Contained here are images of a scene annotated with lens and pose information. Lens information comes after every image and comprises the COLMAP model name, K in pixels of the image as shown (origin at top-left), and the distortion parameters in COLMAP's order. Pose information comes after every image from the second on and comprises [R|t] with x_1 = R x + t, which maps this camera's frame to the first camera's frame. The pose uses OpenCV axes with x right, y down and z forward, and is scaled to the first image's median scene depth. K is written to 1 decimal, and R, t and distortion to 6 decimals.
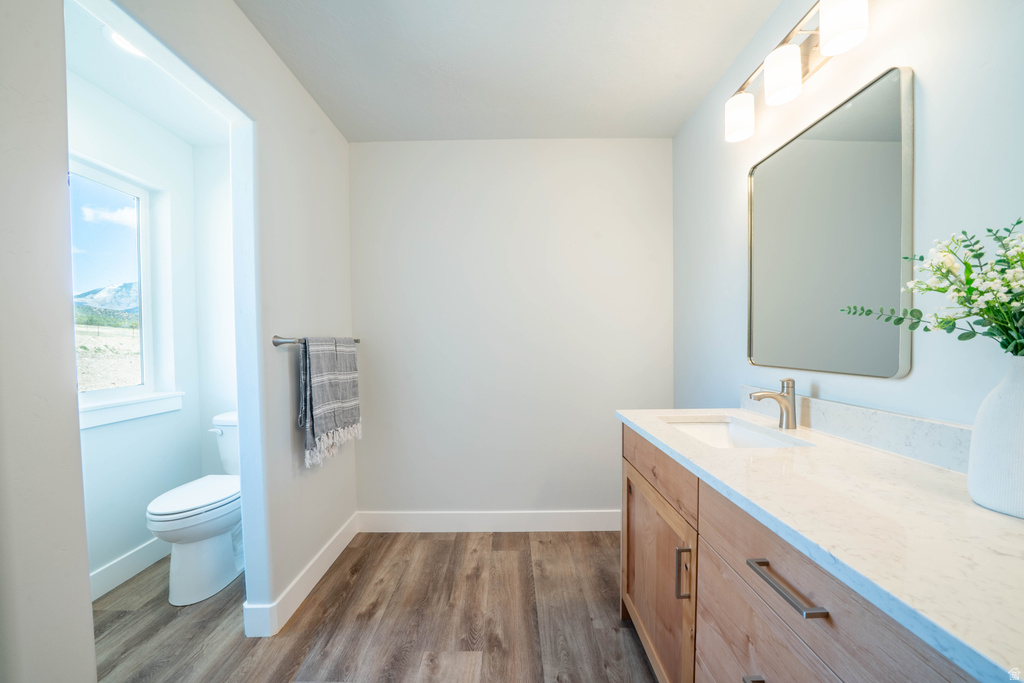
lens RADIAL K [[362.2, 0, 508.3], [0, 362.2, 350.9], [0, 0, 1]] dist [-0.028634, 0.003055]
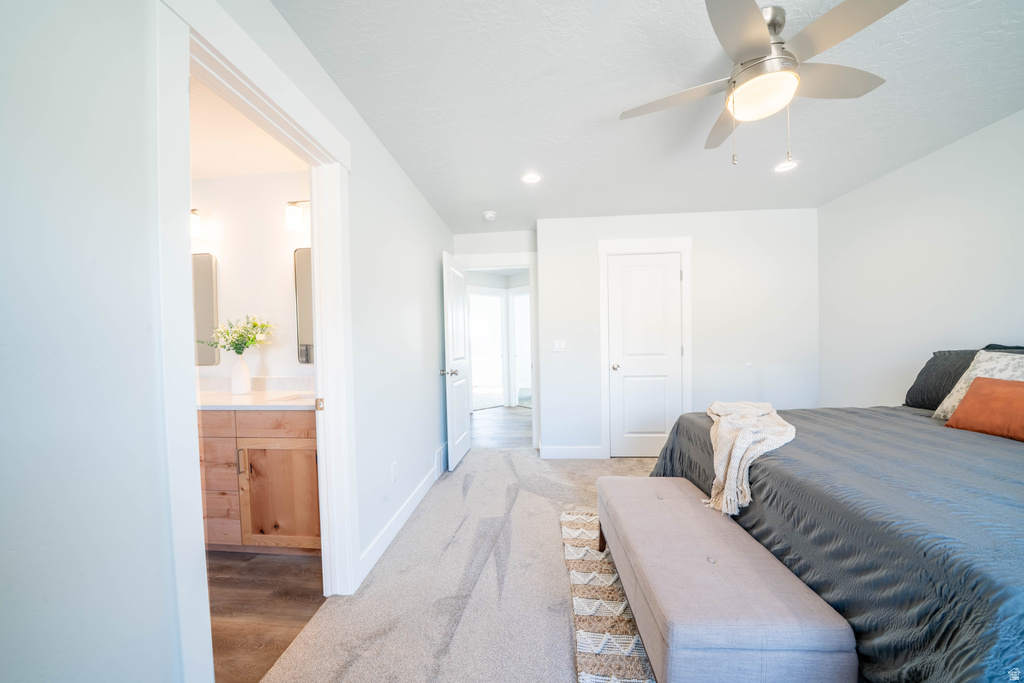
lens RADIAL K [[352.2, 0, 509.3], [0, 352.2, 351.4], [0, 0, 1]] dist [-0.026804, 0.002935]
pose [[0.077899, -0.018470, 0.996790, -0.813280], [0.047791, 0.998748, 0.014771, 0.024037], [-0.995815, 0.046487, 0.078684, -0.867911]]
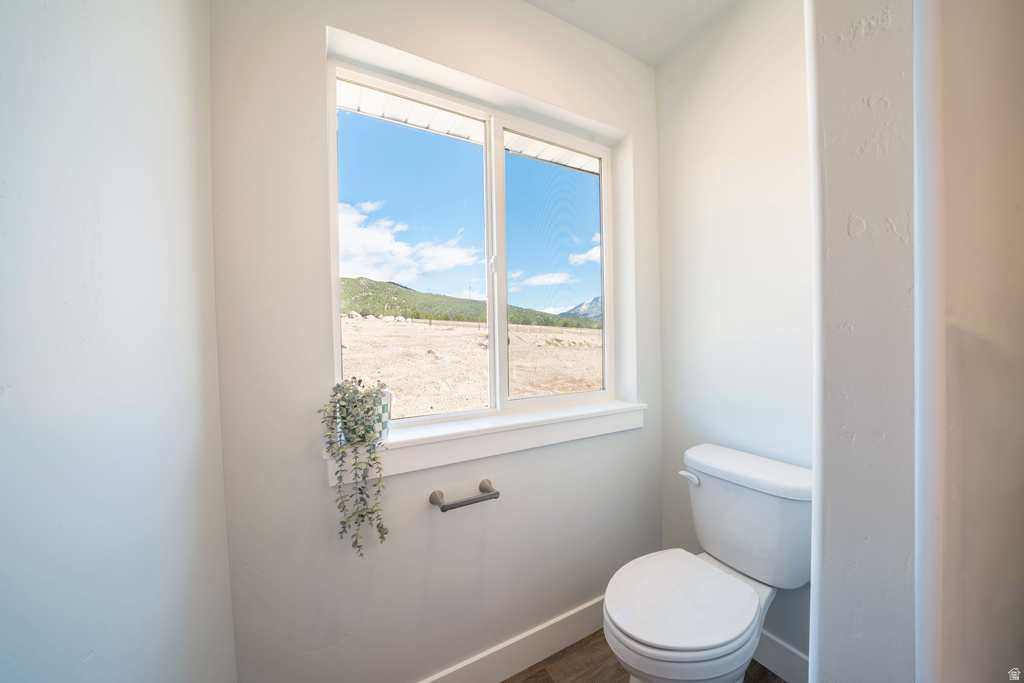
lens RADIAL K [[352.2, 0, 509.3], [0, 352.2, 351.4], [0, 0, 1]] dist [-0.026804, 0.002935]
pose [[0.483169, 0.020180, -0.875294, -0.560052], [-0.005887, 0.999787, 0.019800, -0.008854], [0.875507, -0.004414, 0.483185, 0.536394]]
